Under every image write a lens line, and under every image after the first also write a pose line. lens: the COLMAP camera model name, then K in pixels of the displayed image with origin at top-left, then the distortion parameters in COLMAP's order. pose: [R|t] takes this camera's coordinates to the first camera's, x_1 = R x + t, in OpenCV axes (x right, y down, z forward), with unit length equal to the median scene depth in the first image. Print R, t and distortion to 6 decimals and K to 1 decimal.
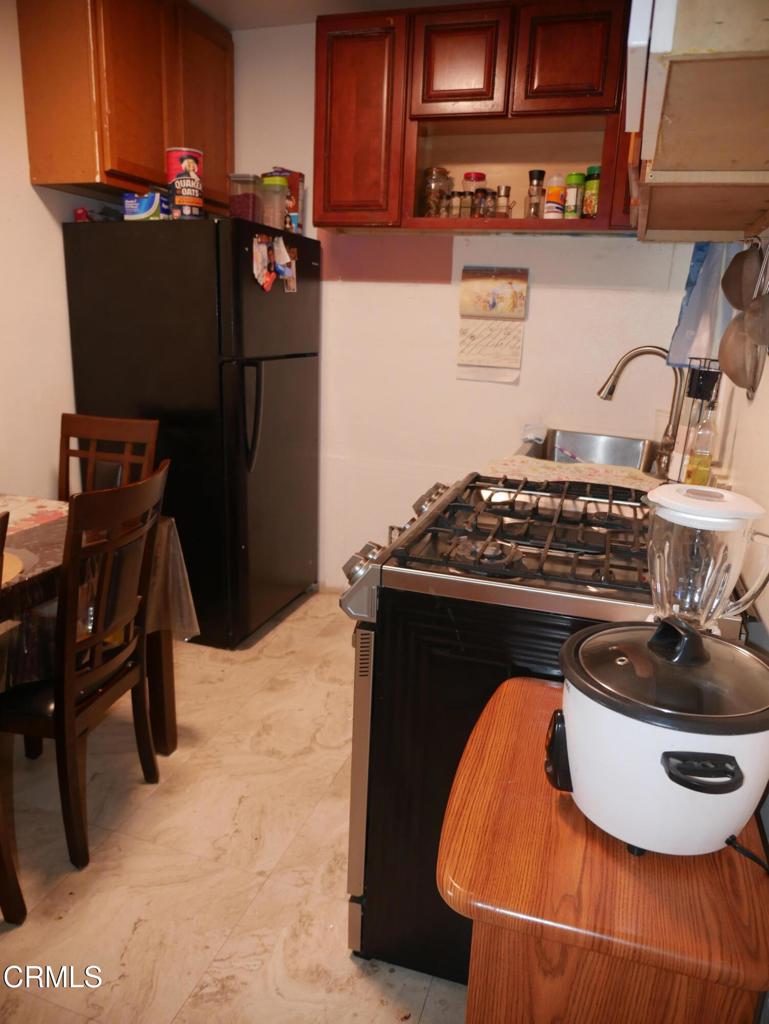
lens RADIAL K [[716.5, 0, 380.9], [0, 716.5, 510.2], [0, 0, 1]] dist [-0.042342, 0.020924]
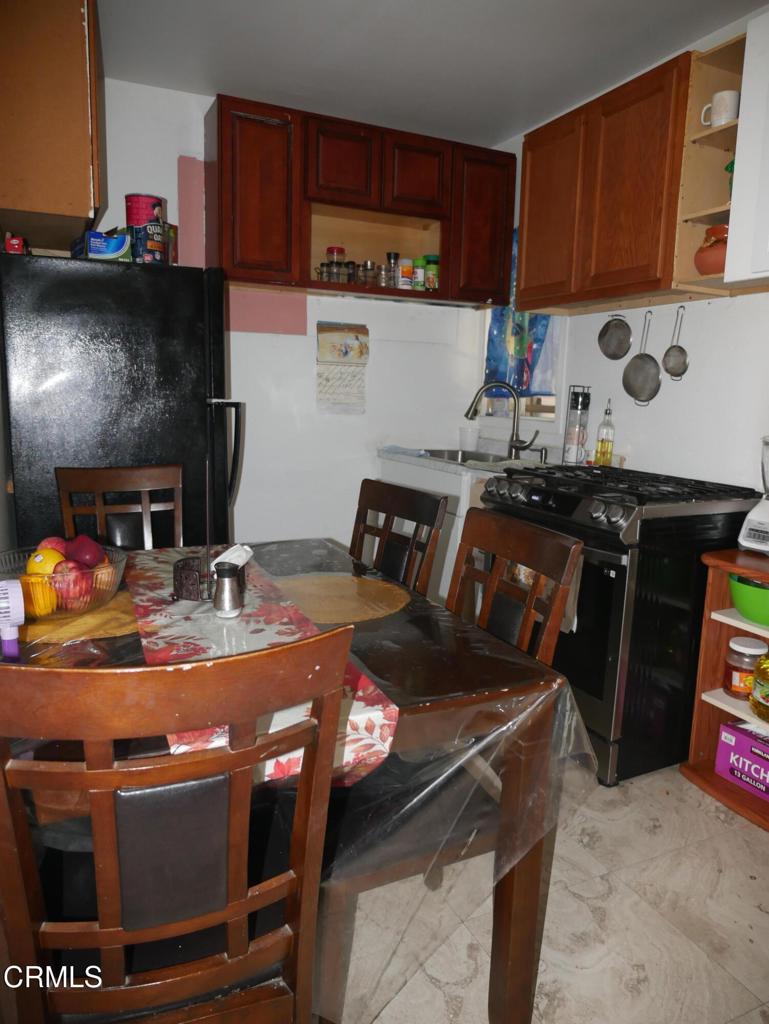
lens RADIAL K [[716.5, 0, 386.4], [0, 716.5, 511.2], [0, 0, 1]] dist [-0.042342, 0.020924]
pose [[0.723209, -0.136948, 0.676915, -0.672631], [0.184632, 0.982806, 0.001574, -0.009225], [-0.665492, 0.123842, 0.736059, 0.082057]]
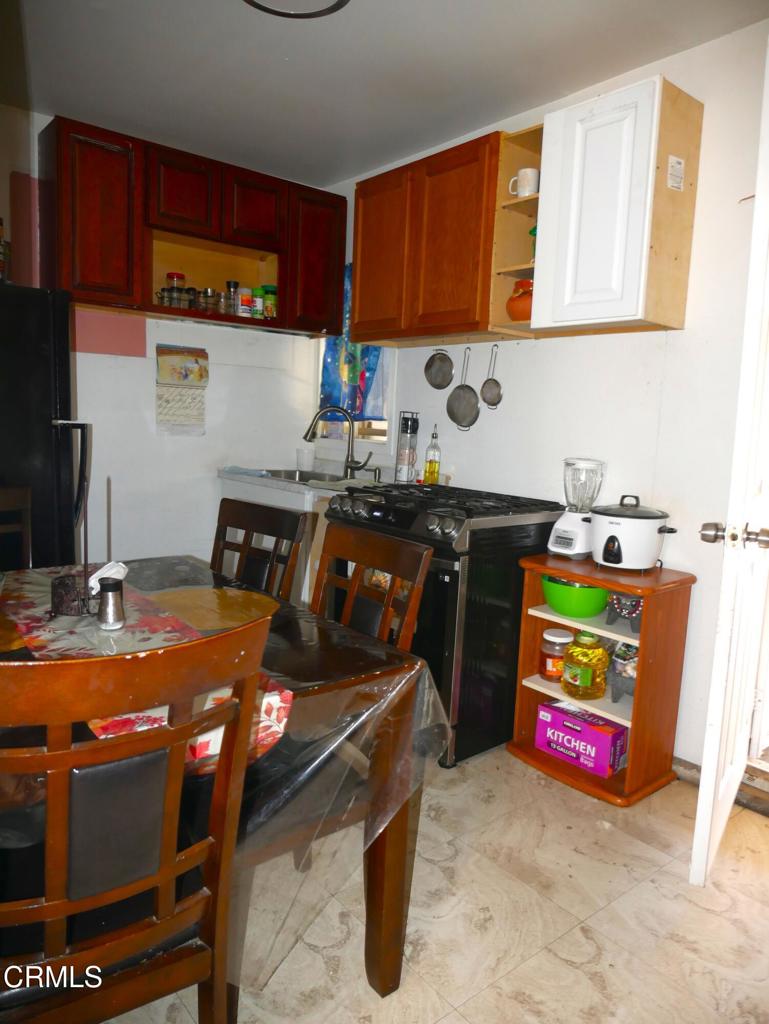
lens RADIAL K [[716.5, 0, 384.9], [0, 716.5, 511.2], [0, 0, 1]] dist [-0.042342, 0.020924]
pose [[0.532025, -0.128928, 0.836855, -0.747806], [0.201056, 0.979308, 0.023055, -0.013309], [-0.822512, 0.155989, 0.546939, 0.063619]]
